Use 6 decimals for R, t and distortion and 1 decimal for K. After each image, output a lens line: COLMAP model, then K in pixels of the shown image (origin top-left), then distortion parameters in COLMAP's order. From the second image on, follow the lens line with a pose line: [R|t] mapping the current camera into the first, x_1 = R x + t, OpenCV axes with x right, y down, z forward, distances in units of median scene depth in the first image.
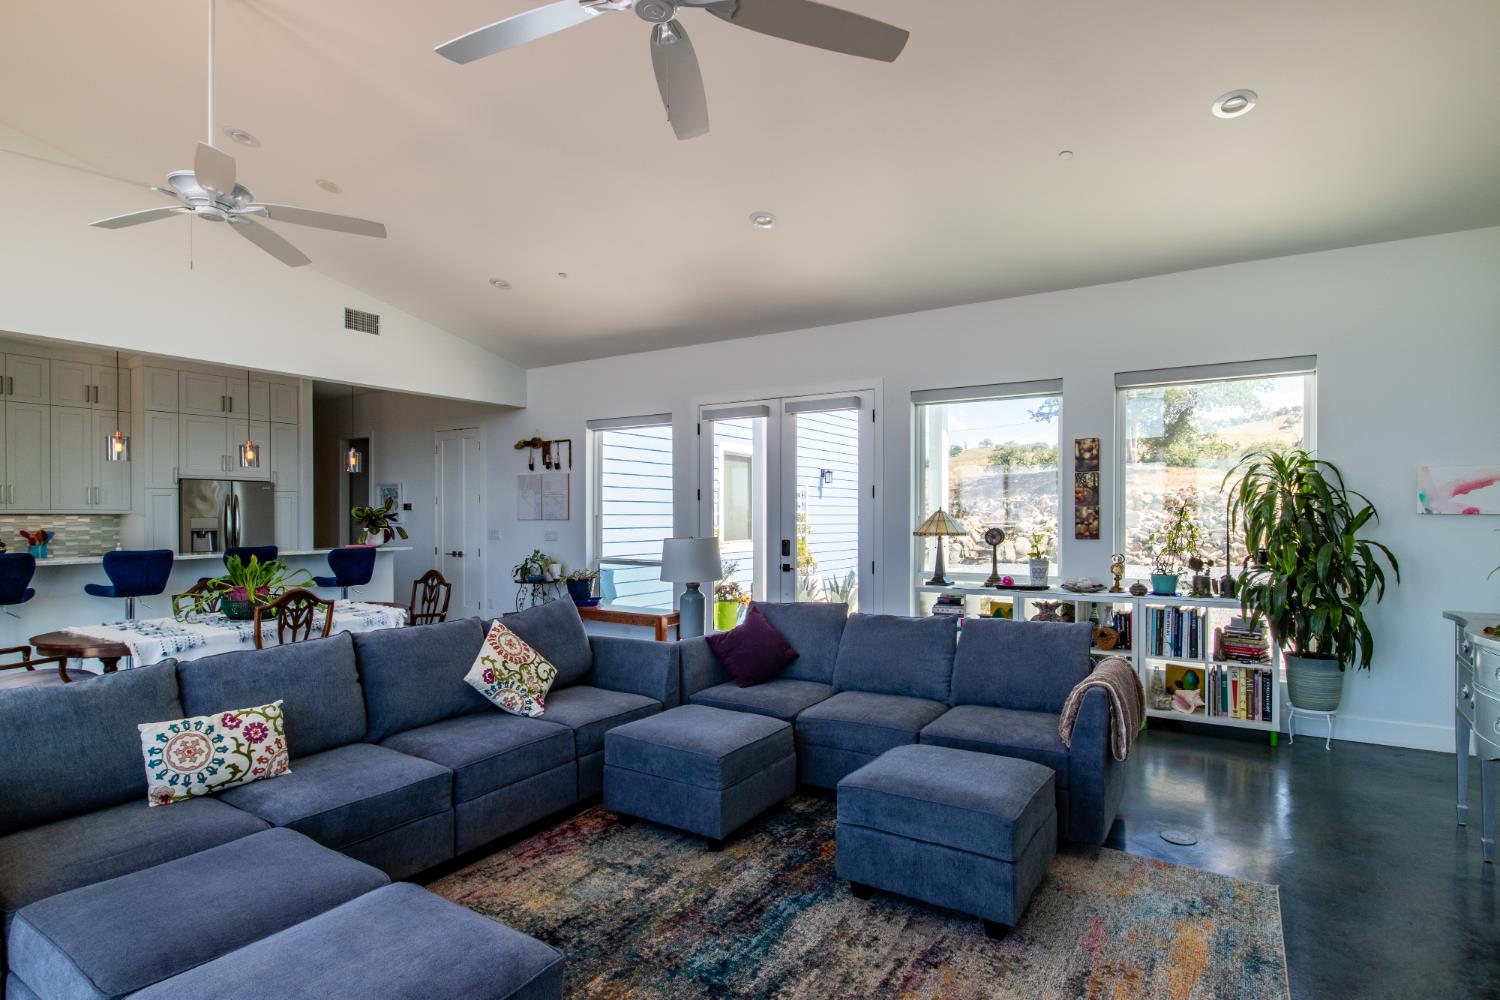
lens RADIAL K [[771.9, 0, 739.6], [0, 771.9, 514.0], [0, 0, 1]] dist [0.014121, -0.000027]
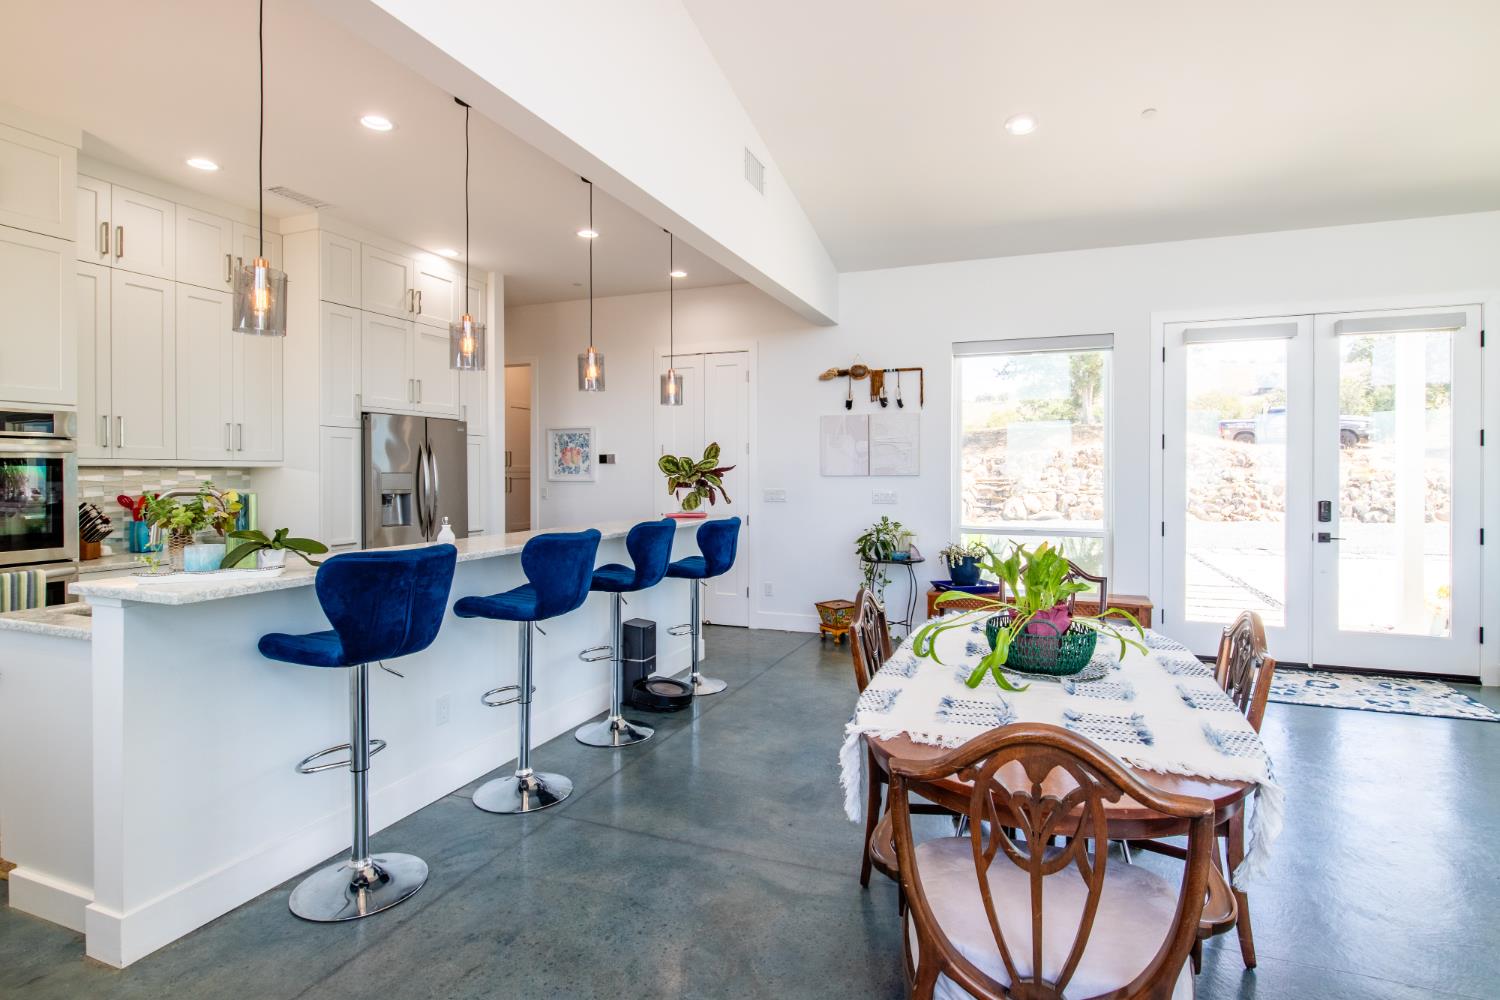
lens RADIAL K [[771.9, 0, 724.8], [0, 771.9, 468.1], [0, 0, 1]] dist [0.014121, -0.000027]
pose [[0.975997, 0.000941, 0.217781, -0.562417], [0.000265, 0.999985, -0.005505, 0.004050], [-0.217783, 0.005431, 0.975982, 0.313266]]
